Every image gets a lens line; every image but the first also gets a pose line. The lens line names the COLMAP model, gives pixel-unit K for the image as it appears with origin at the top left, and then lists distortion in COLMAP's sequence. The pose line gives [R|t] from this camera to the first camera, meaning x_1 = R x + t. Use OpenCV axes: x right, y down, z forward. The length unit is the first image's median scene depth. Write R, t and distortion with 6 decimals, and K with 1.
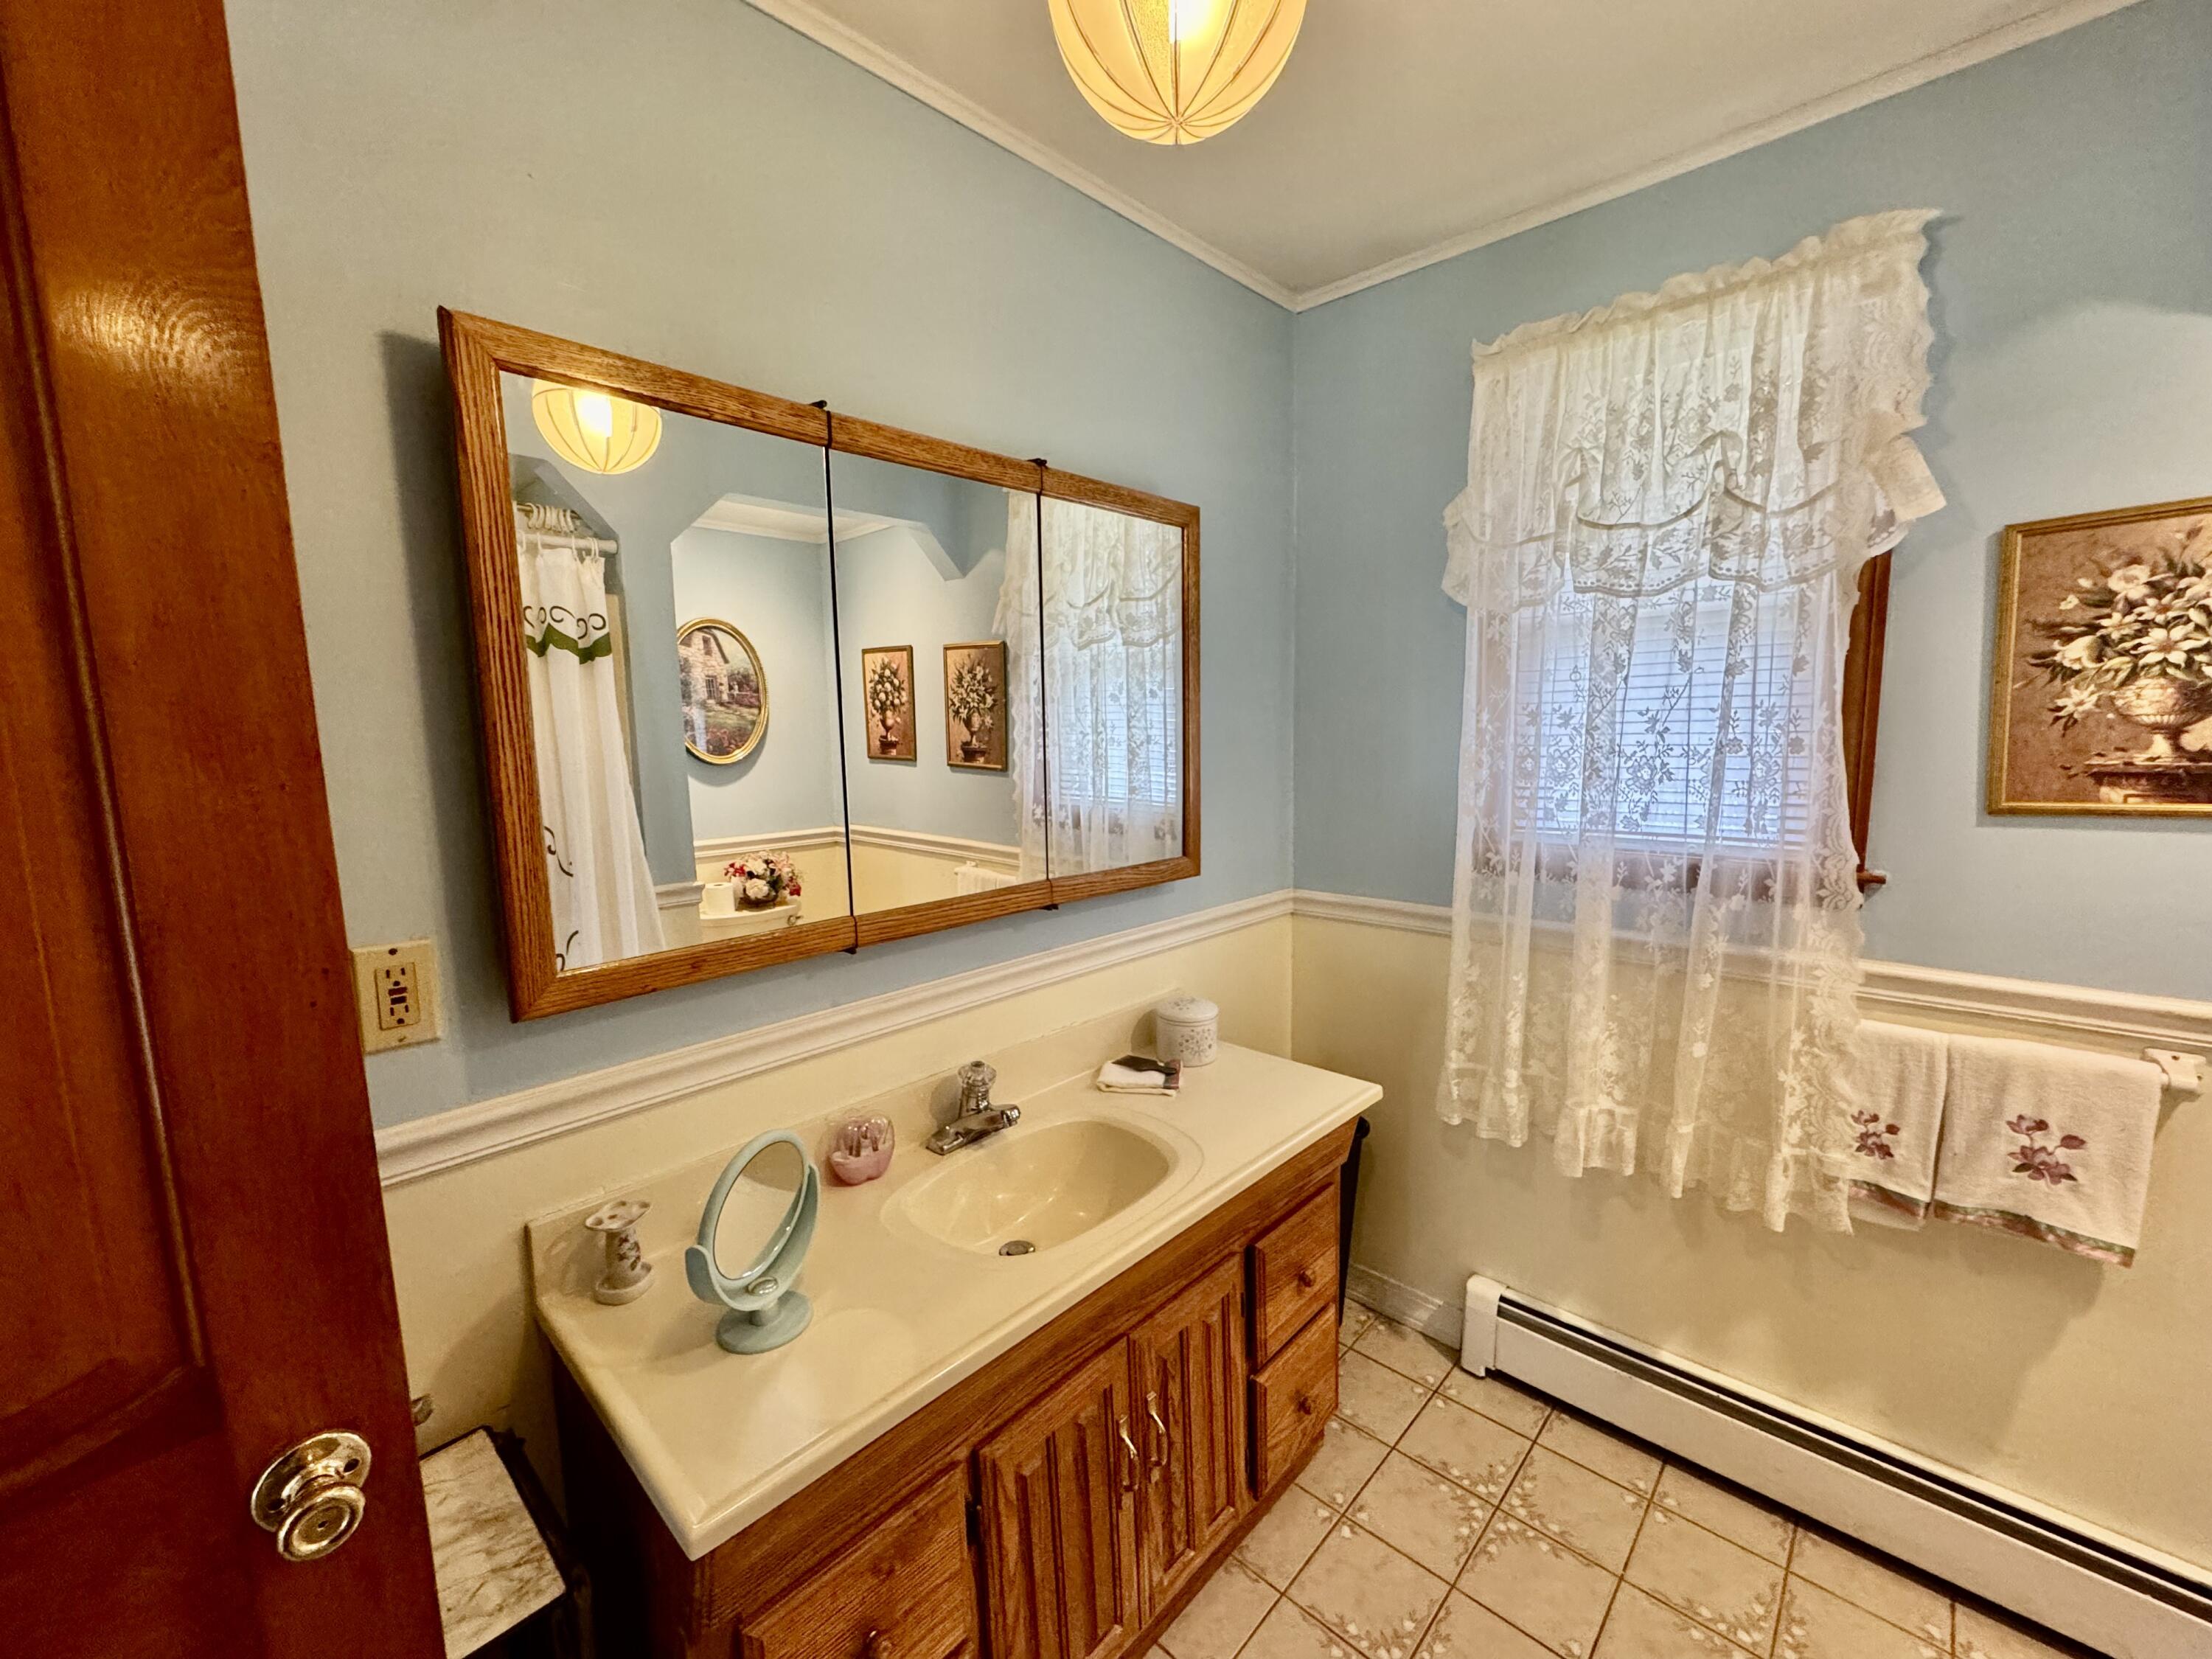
lens RADIAL K [[881.3, 0, 1104.3], [0, 881.3, 828.6], [0, 0, 1]] dist [-0.003195, 0.000305]
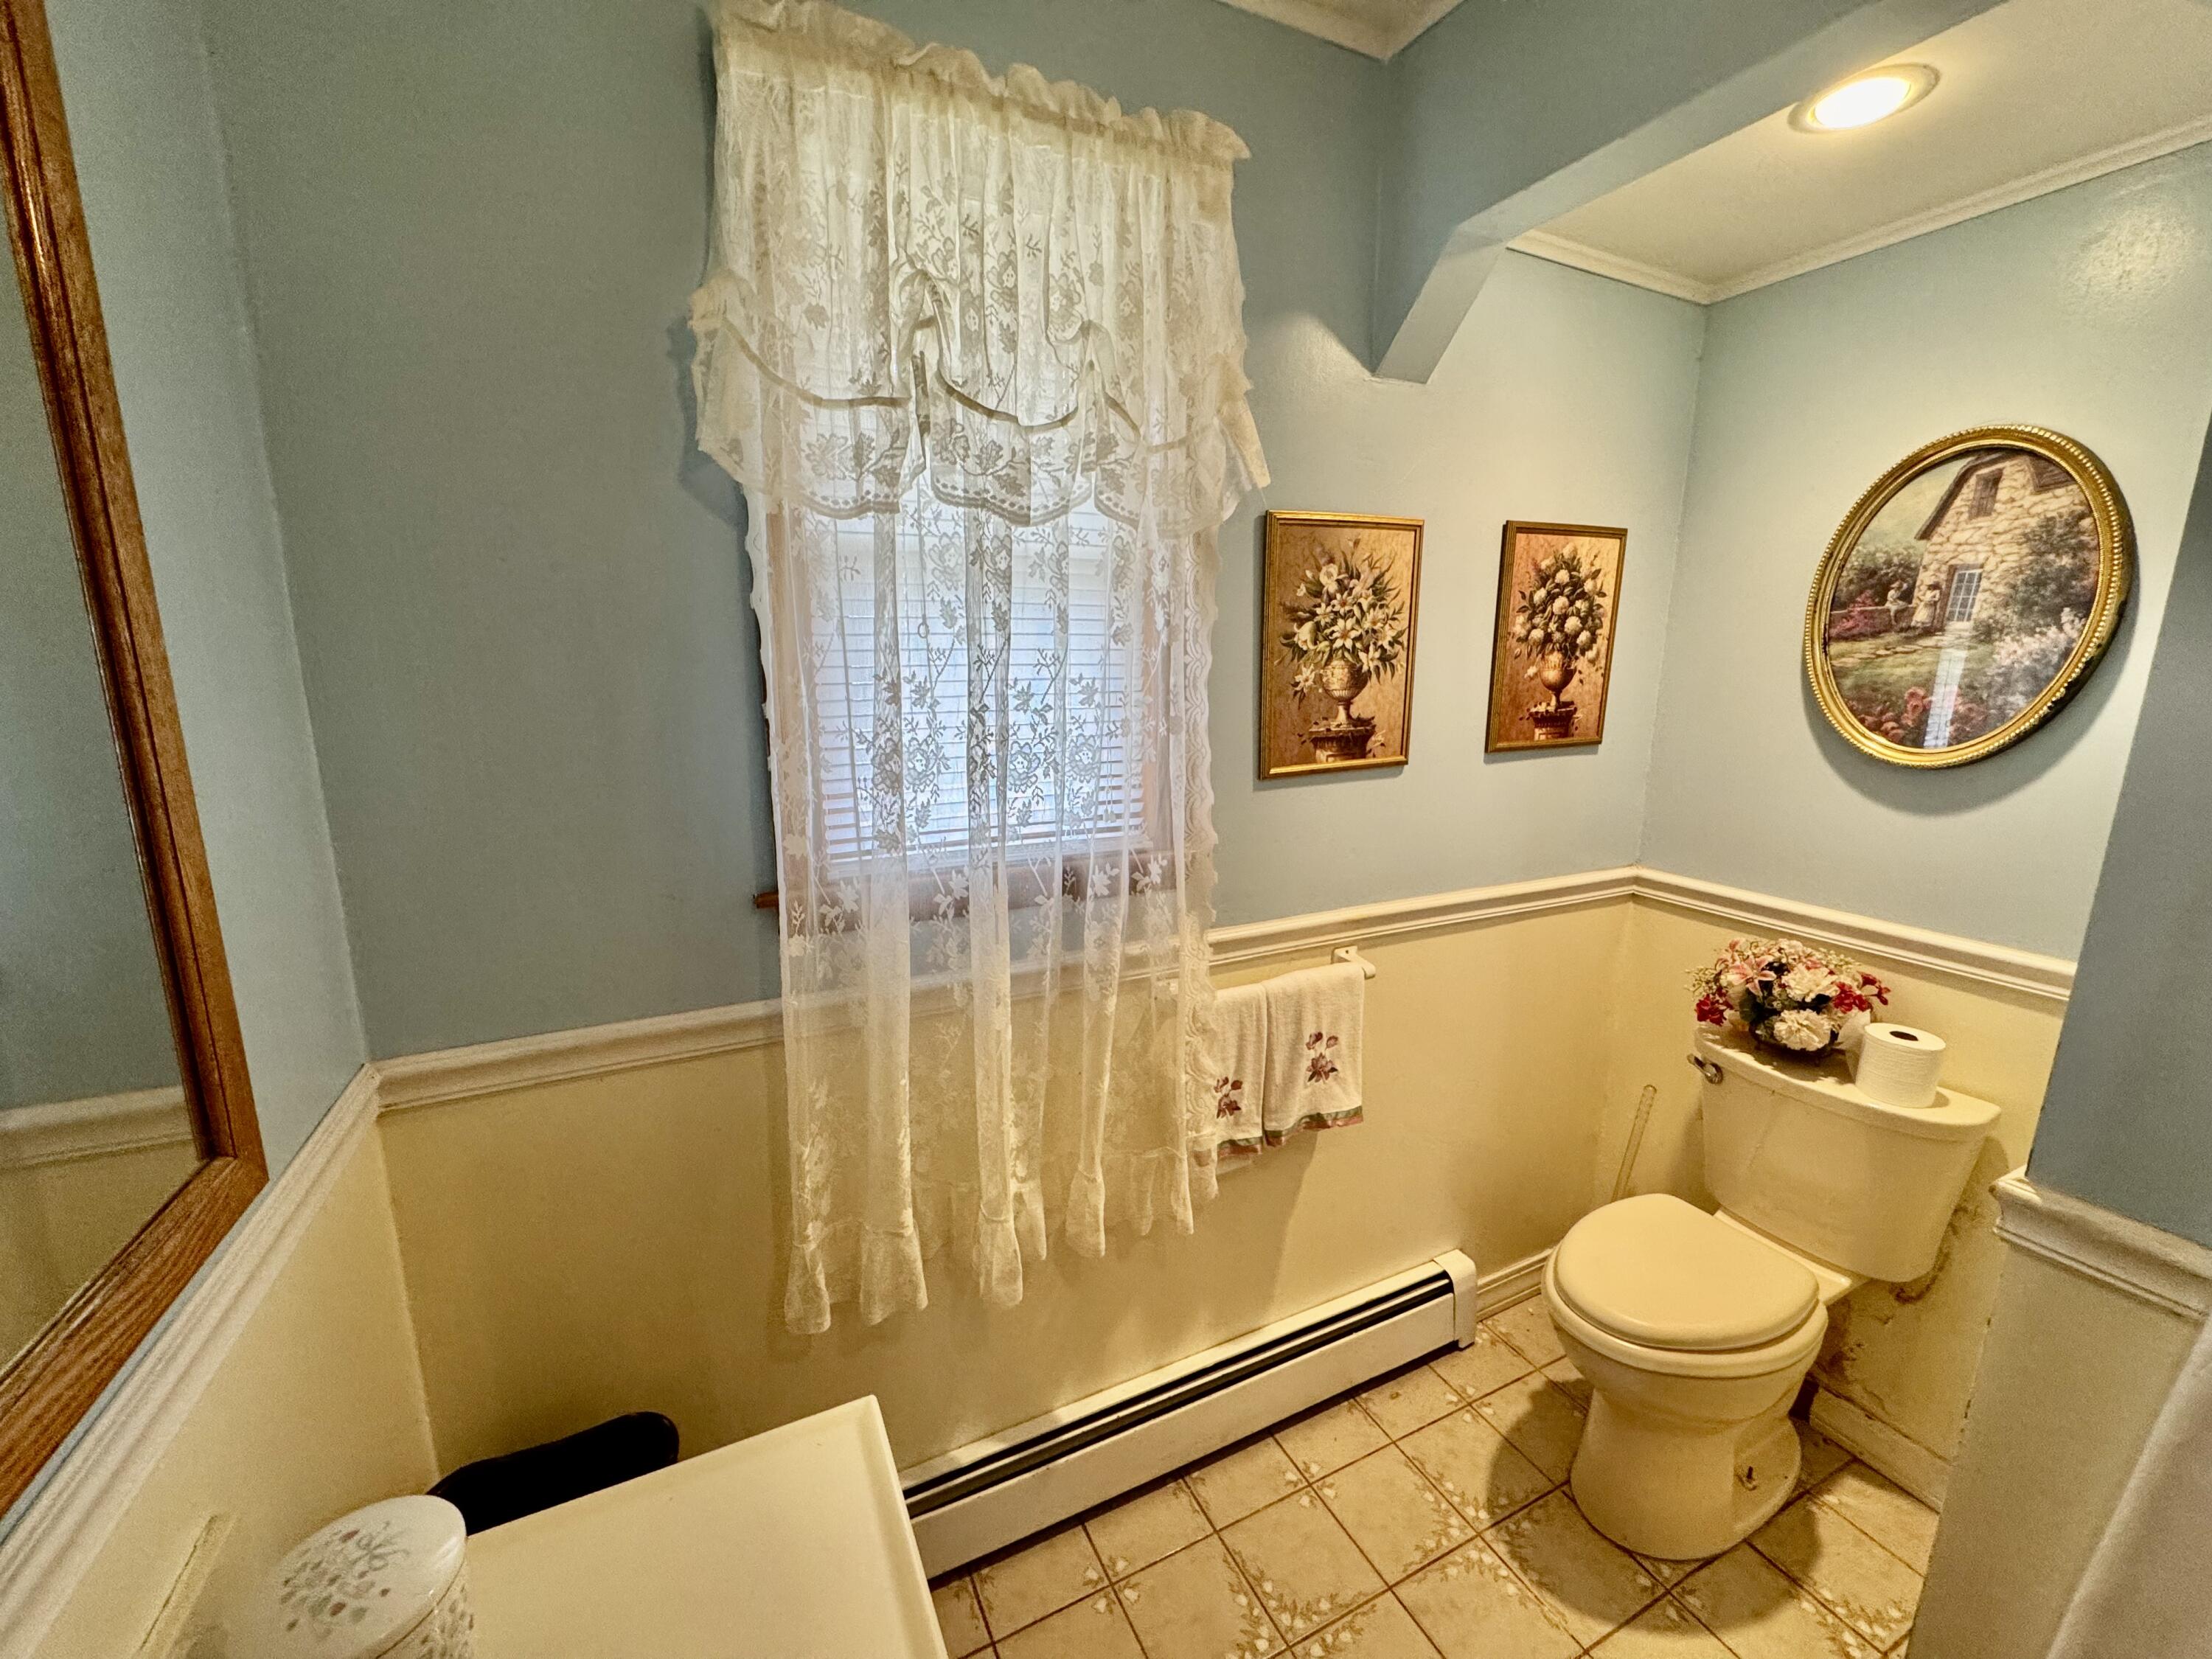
lens RADIAL K [[881.3, 0, 1104.3], [0, 881.3, 828.6], [0, 0, 1]] dist [-0.003195, 0.000305]
pose [[0.352066, -0.161415, 0.921952, -0.089681], [0.099080, 0.985910, 0.134777, -0.128397], [-0.930716, 0.043896, 0.363098, 0.811894]]
